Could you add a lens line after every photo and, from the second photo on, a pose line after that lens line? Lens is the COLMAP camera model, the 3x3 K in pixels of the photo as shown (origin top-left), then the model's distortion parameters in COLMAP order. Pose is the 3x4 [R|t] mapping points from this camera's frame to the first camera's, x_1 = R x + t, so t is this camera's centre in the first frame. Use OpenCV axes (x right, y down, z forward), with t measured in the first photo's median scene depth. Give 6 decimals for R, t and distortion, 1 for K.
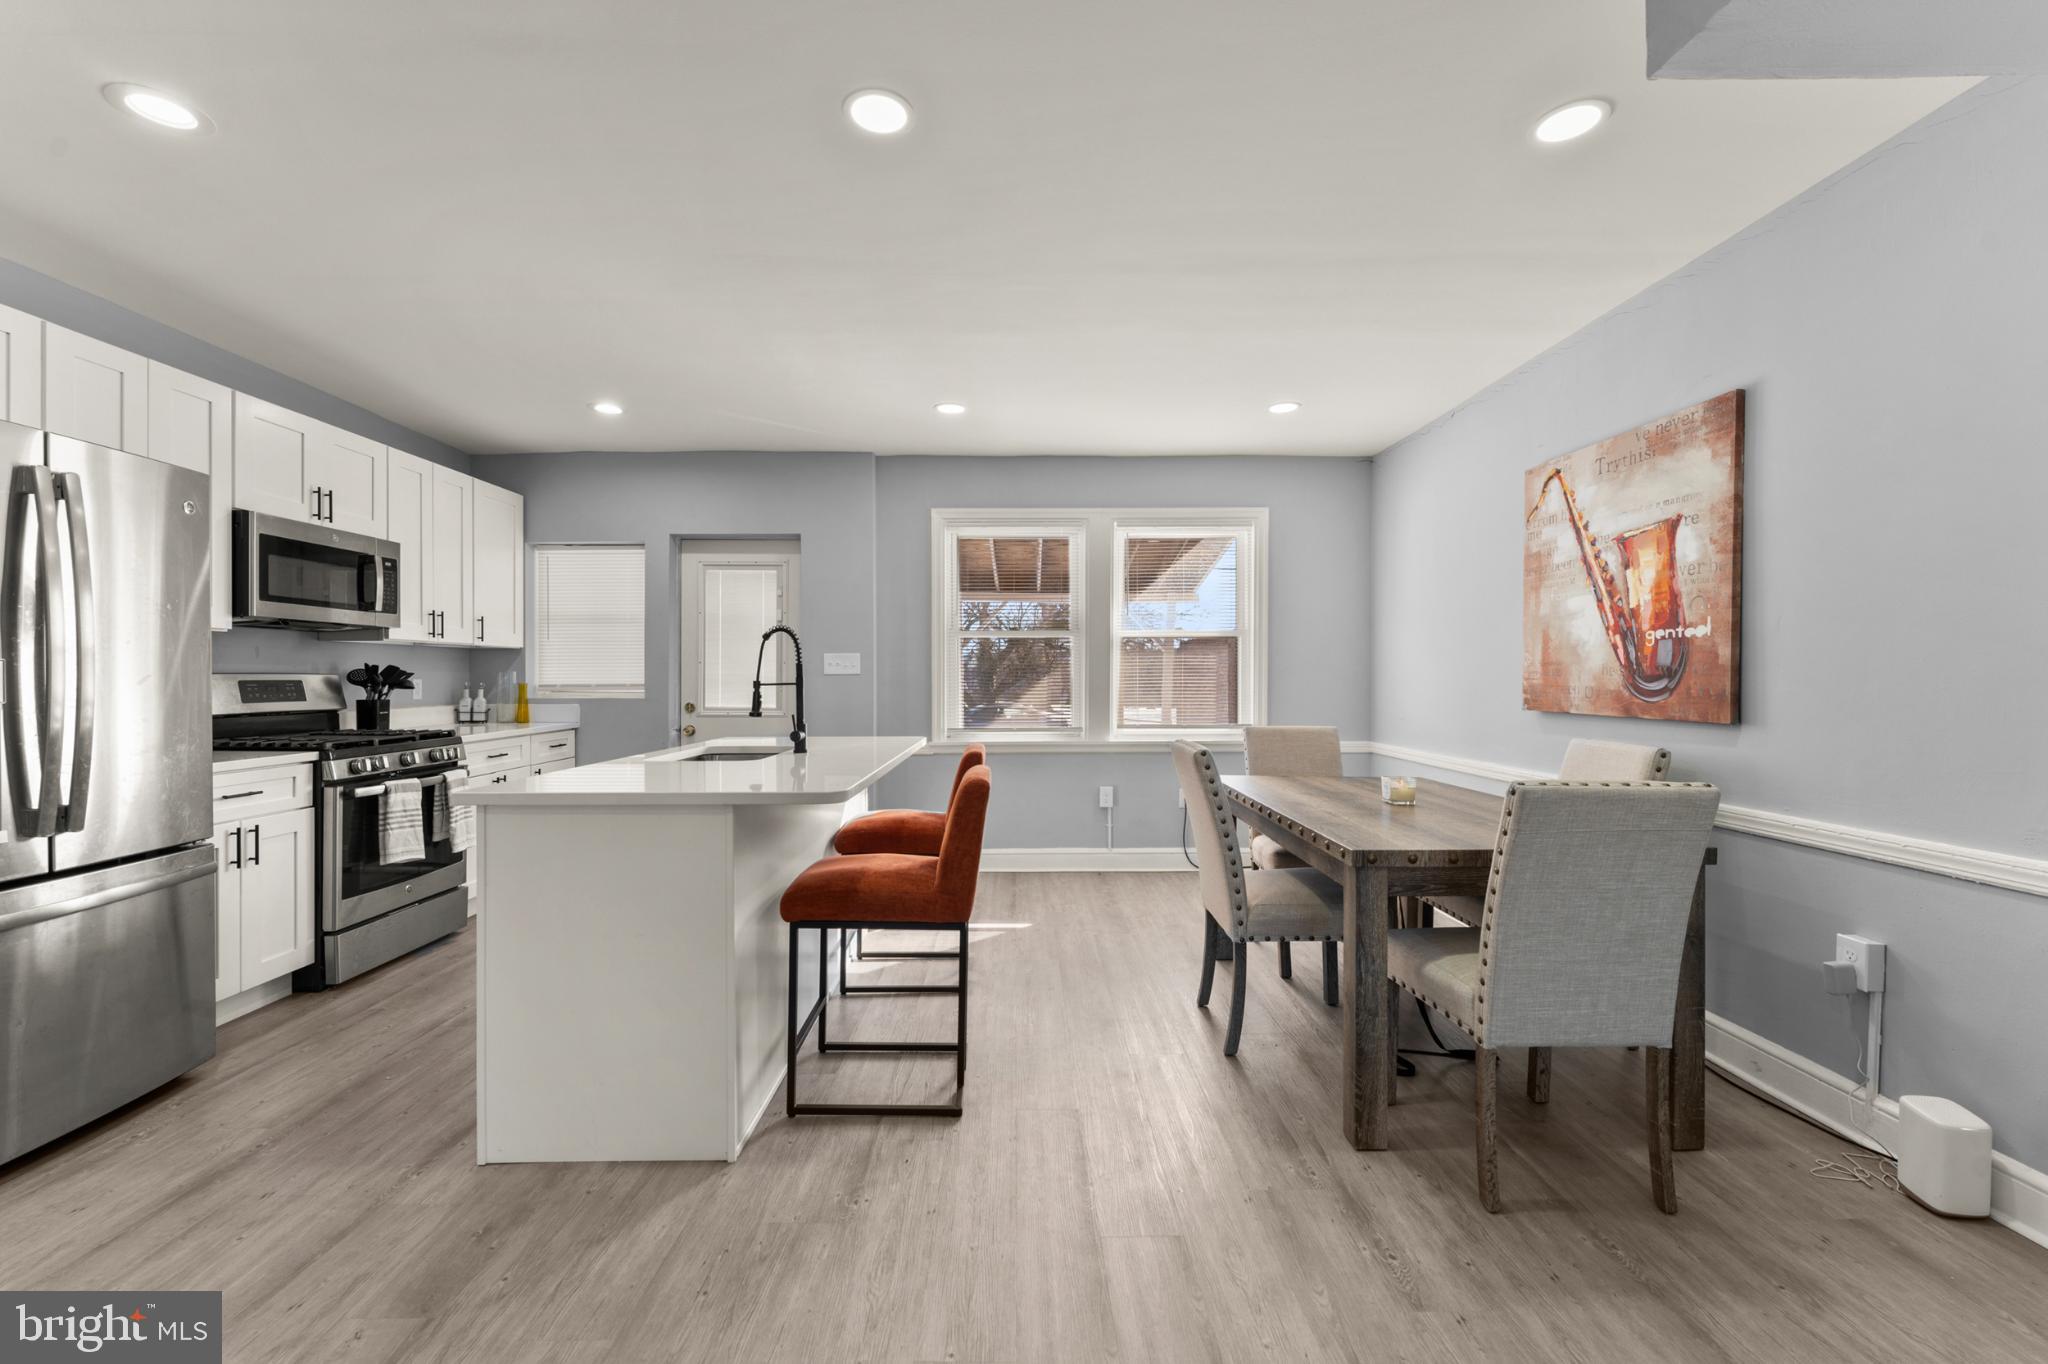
lens RADIAL K [[845.6, 0, 1024.0], [0, 845.6, 682.0], [0, 0, 1]] dist [0.000628, 0.000165]
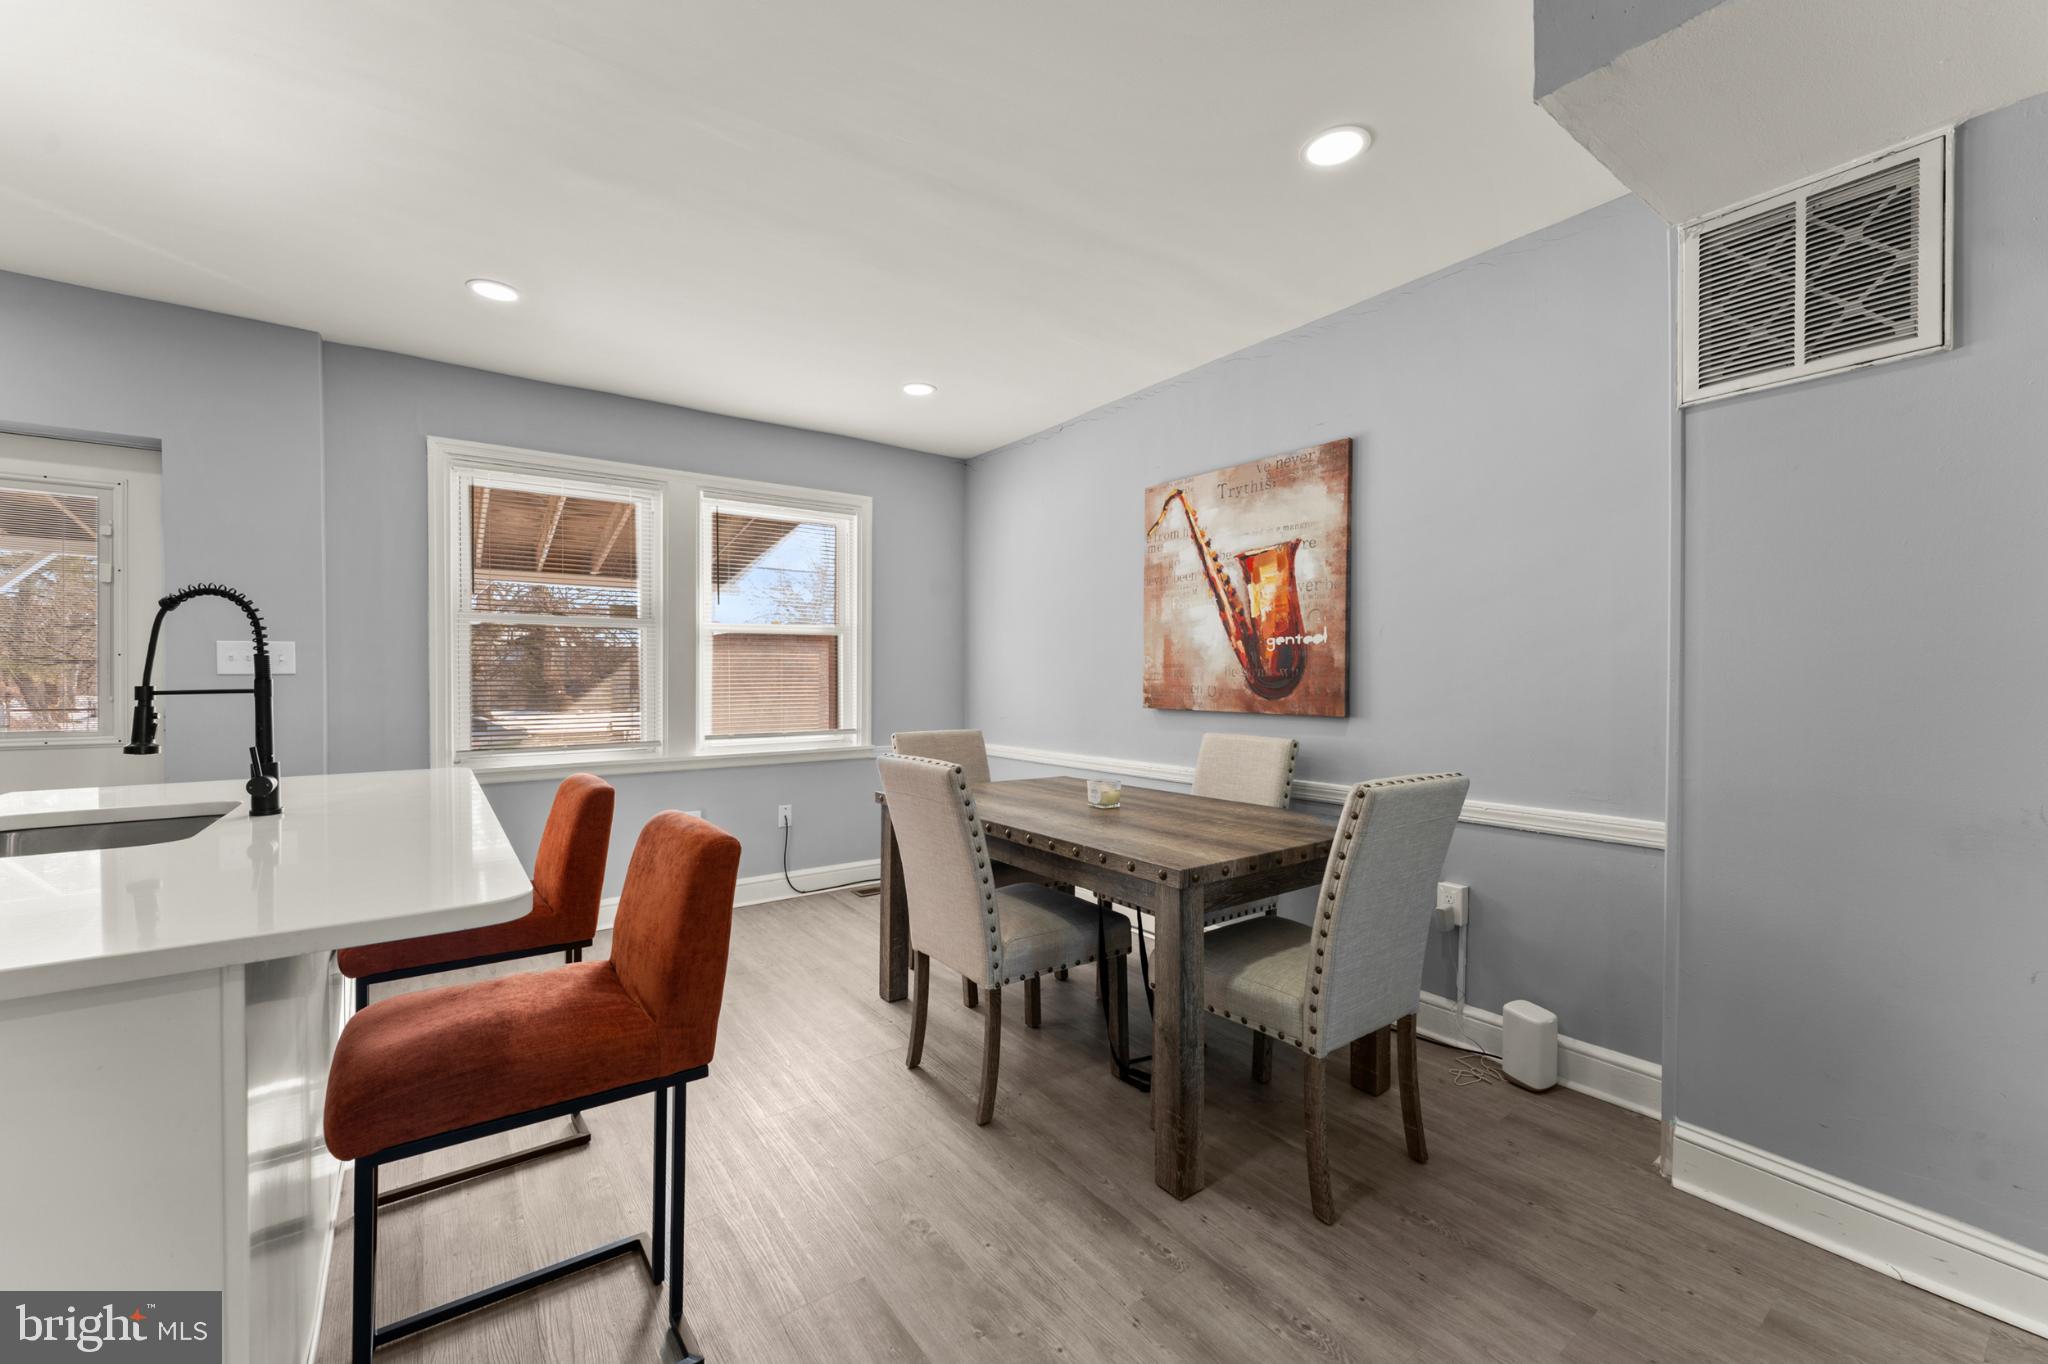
lens RADIAL K [[818.8, 0, 1018.6], [0, 818.8, 685.7], [0, 0, 1]] dist [0.003199, 0.000187]
pose [[0.811340, -0.006277, 0.584541, -0.191284], [0.003913, 0.999978, 0.005306, -0.002386], [-0.584562, -0.002017, 0.811347, 0.289412]]
